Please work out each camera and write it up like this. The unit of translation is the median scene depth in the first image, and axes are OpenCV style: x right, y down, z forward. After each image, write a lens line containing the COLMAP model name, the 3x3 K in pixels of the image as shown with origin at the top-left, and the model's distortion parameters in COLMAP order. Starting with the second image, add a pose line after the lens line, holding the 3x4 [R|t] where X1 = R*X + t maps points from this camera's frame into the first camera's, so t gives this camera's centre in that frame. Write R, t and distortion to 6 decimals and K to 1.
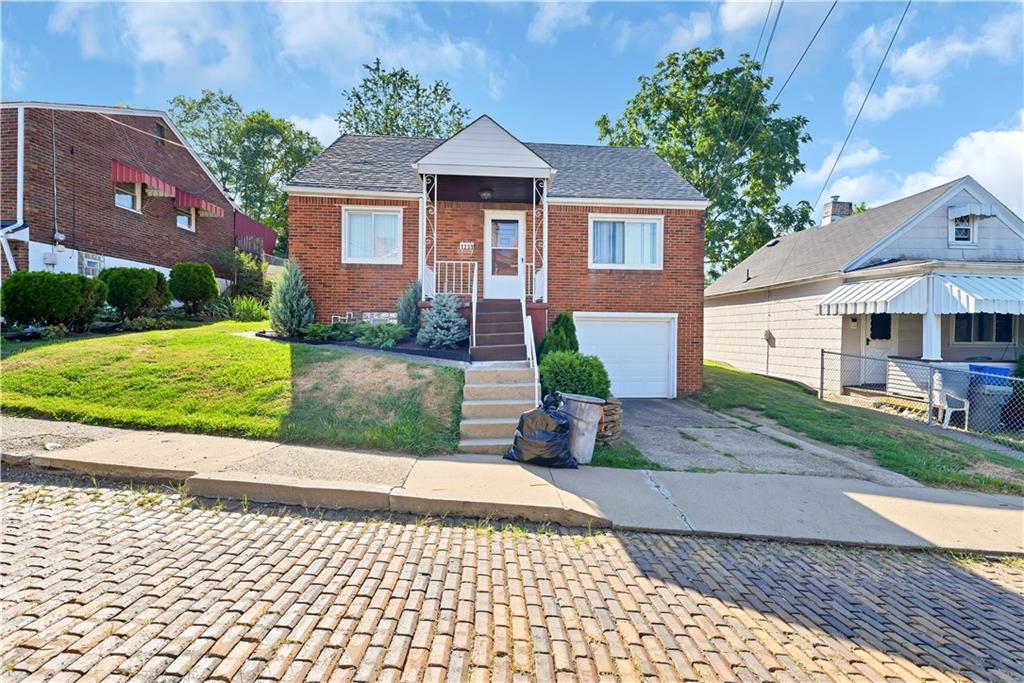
lens RADIAL K [[462.2, 0, 512.0], [0, 462.2, 341.5], [0, 0, 1]] dist [0.009974, -0.000282]
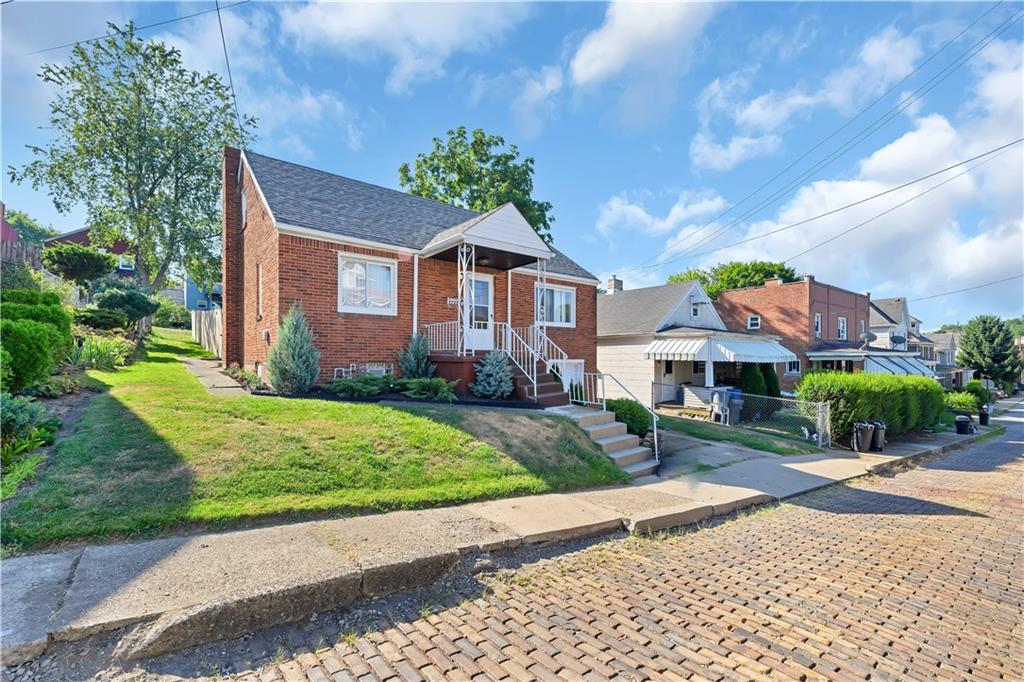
lens RADIAL K [[440.2, 0, 511.2], [0, 440.2, 359.8], [0, 0, 1]] dist [0.001495, 0.000273]
pose [[0.814257, -0.012507, 0.580369, -0.586915], [0.017180, 0.999849, -0.002556, -0.061046], [-0.580250, 0.012052, 0.814349, 0.059294]]
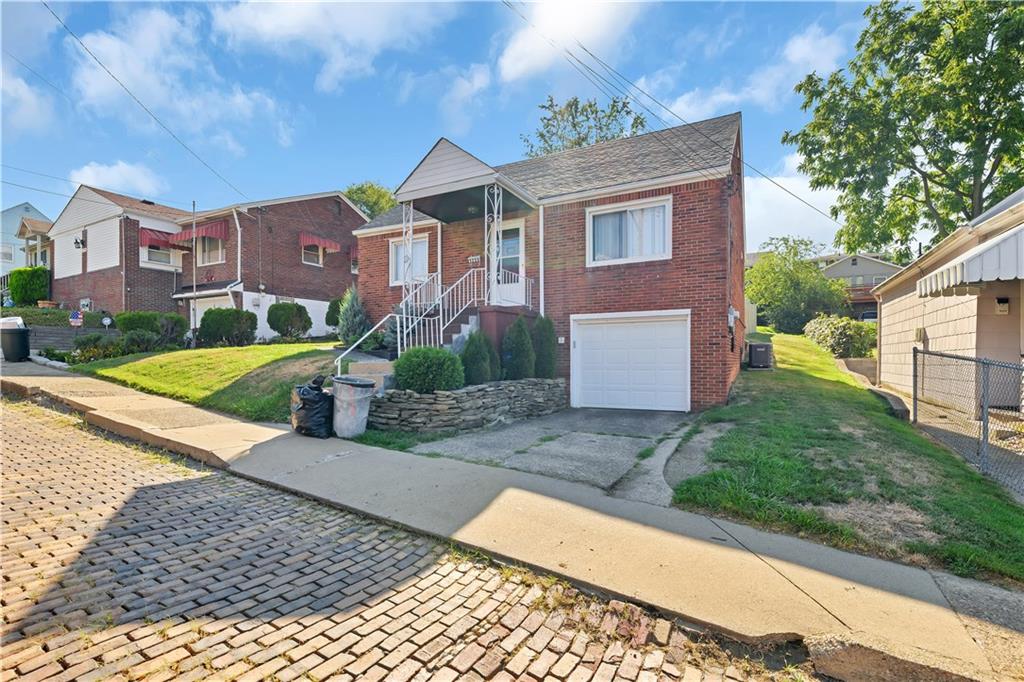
lens RADIAL K [[468.7, 0, 508.3], [0, 468.7, 365.1], [0, 0, 1]] dist [0.010285, -0.000470]
pose [[0.848030, -0.006216, -0.529912, 0.532790], [0.001195, 0.999951, -0.009817, 0.047940], [0.529948, 0.007692, 0.847995, 0.118044]]
